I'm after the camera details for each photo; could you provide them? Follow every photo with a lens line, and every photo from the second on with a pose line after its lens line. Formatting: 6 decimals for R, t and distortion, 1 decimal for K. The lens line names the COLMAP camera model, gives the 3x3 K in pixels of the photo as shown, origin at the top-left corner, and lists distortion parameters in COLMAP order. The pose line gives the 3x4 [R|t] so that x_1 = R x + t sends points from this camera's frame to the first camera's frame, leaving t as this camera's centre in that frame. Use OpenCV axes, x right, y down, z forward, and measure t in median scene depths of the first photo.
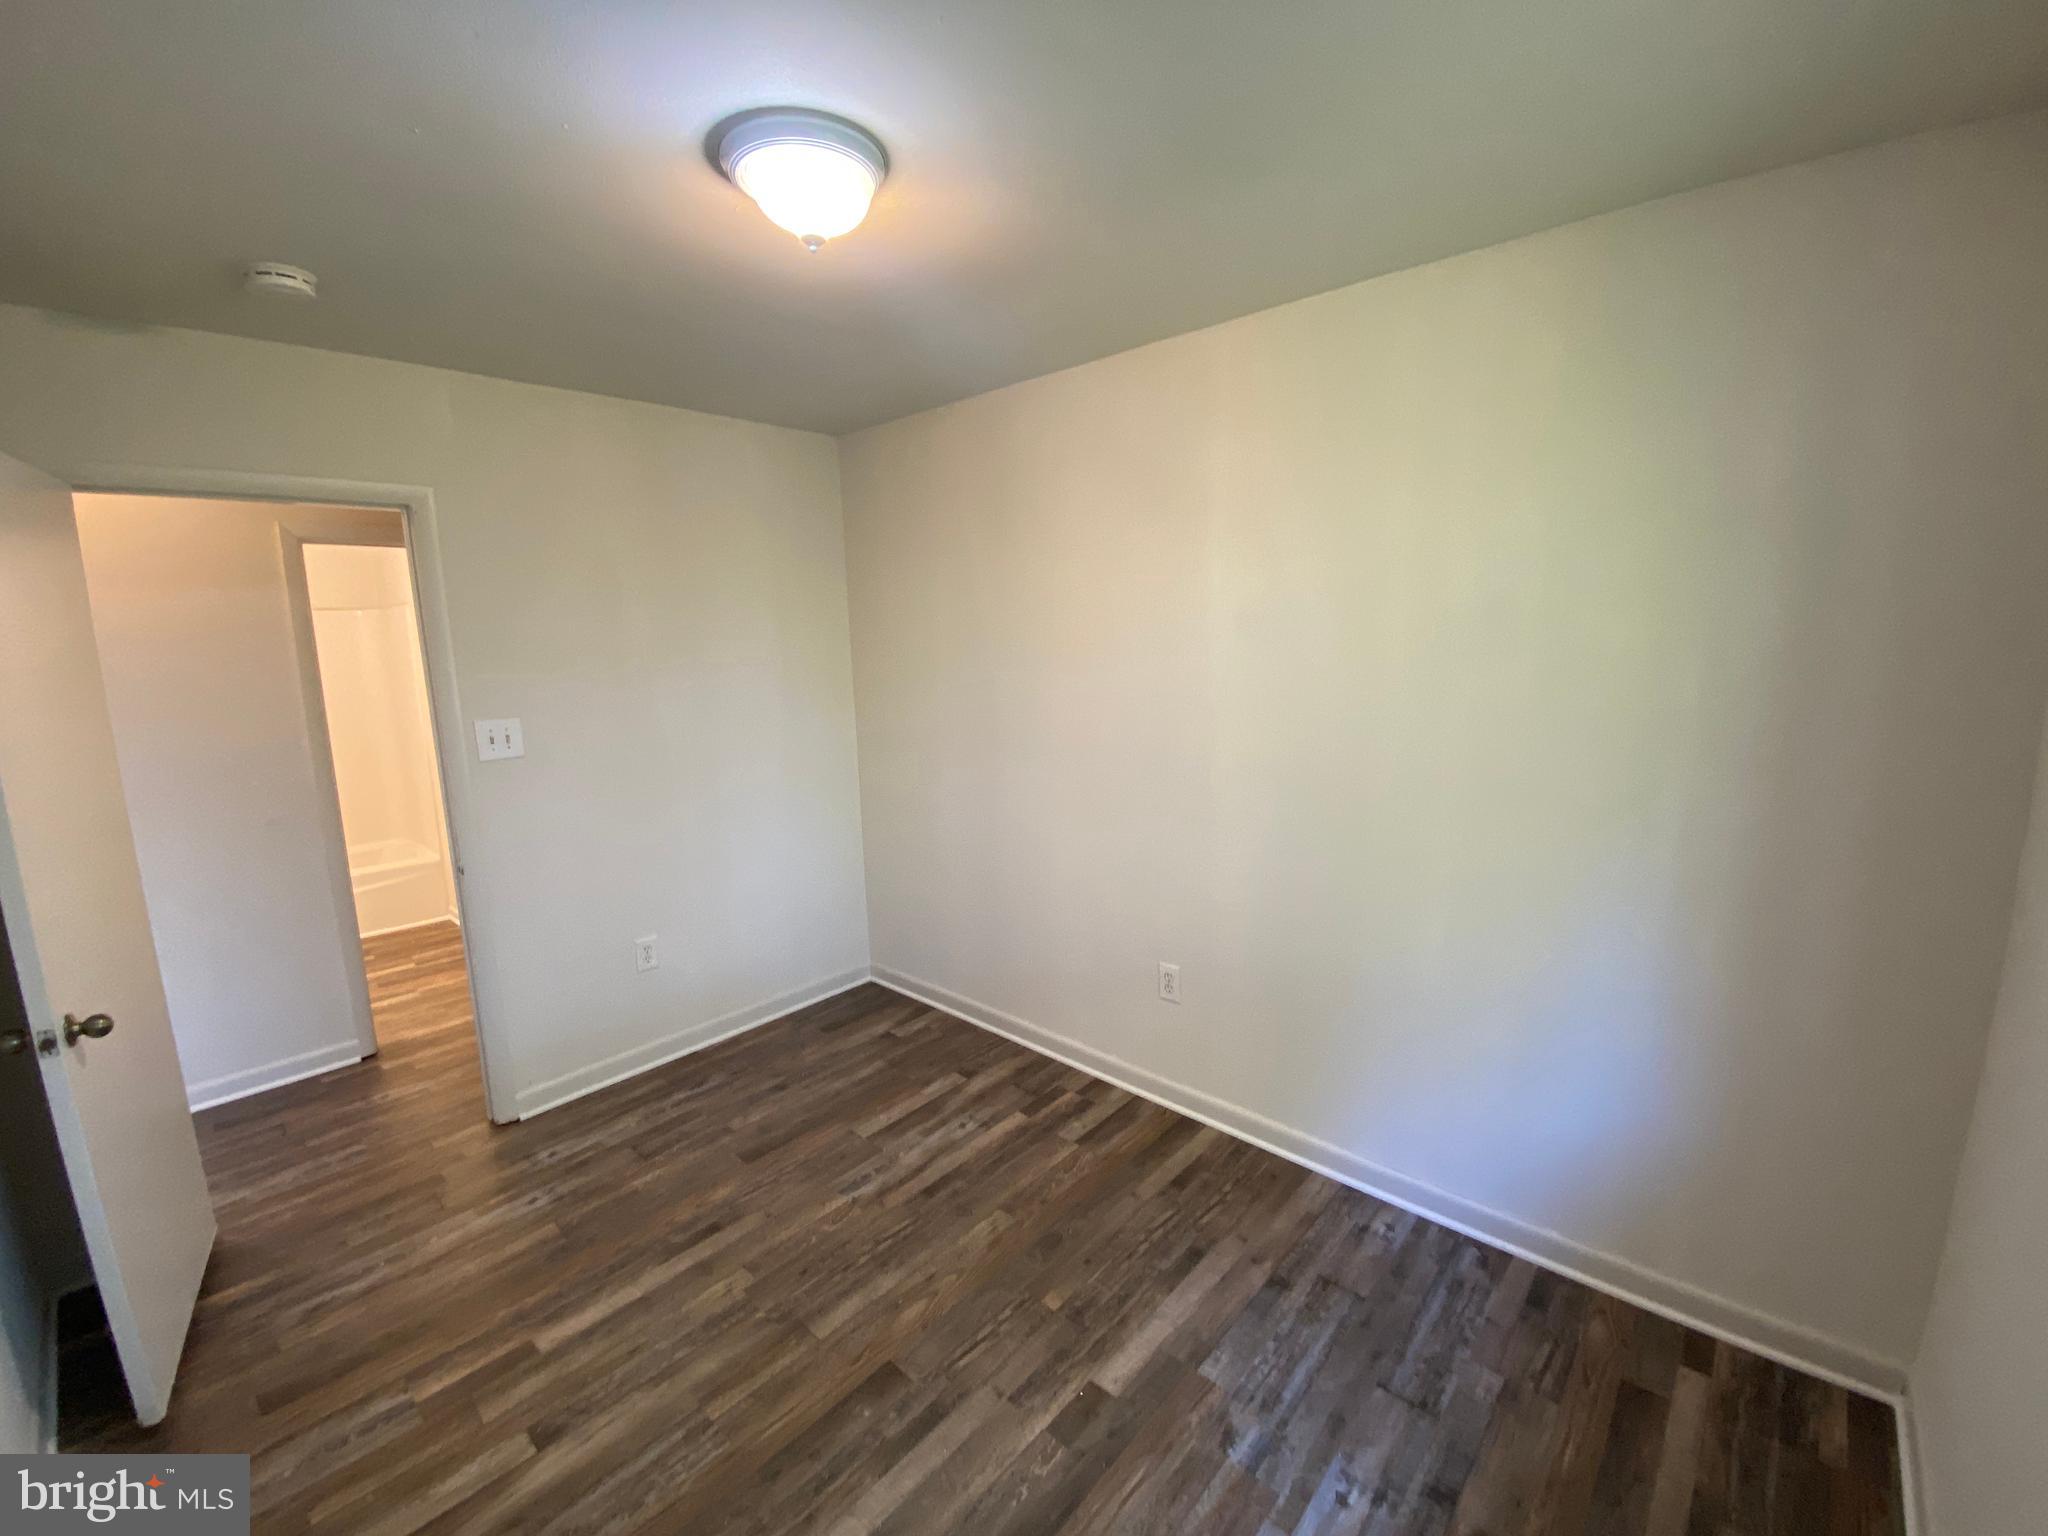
lens RADIAL K [[841.0, 0, 1028.3], [0, 841.0, 769.4], [0, 0, 1]] dist [0.017541, -0.017452]
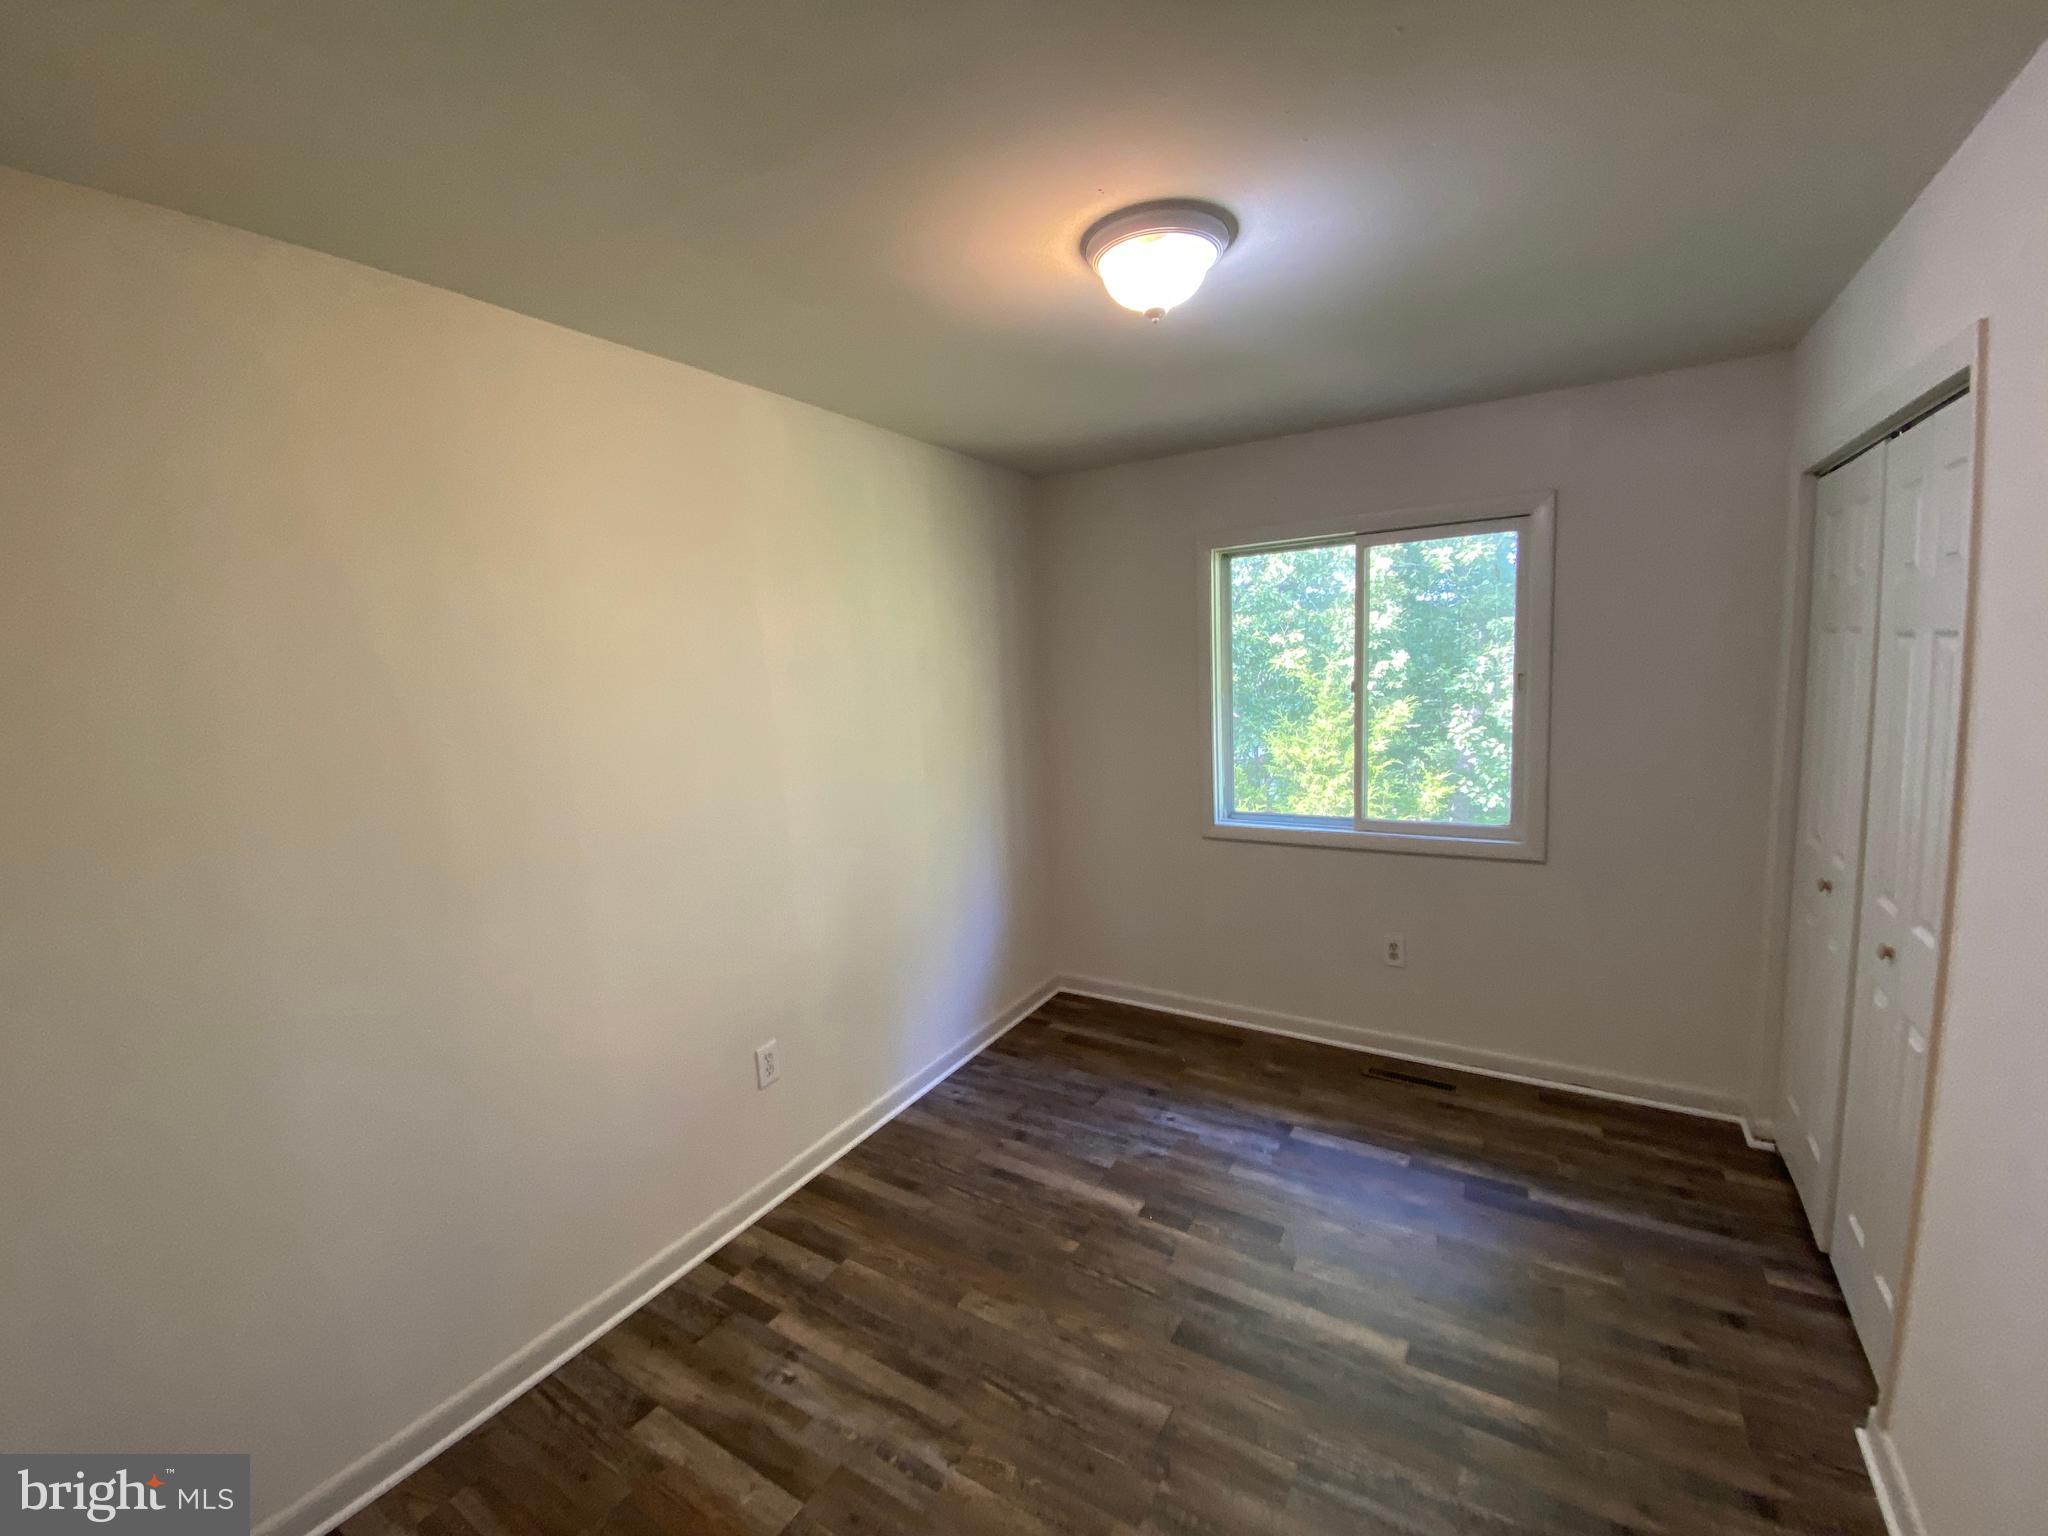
lens RADIAL K [[844.1, 0, 1024.9], [0, 844.1, 768.1], [0, 0, 1]] dist [0.023546, -0.020044]
pose [[-0.187515, -0.094878, 0.977669, -0.987716], [0.215885, 0.967006, 0.135249, -0.158049], [-0.958244, 0.236425, -0.160846, 1.055127]]
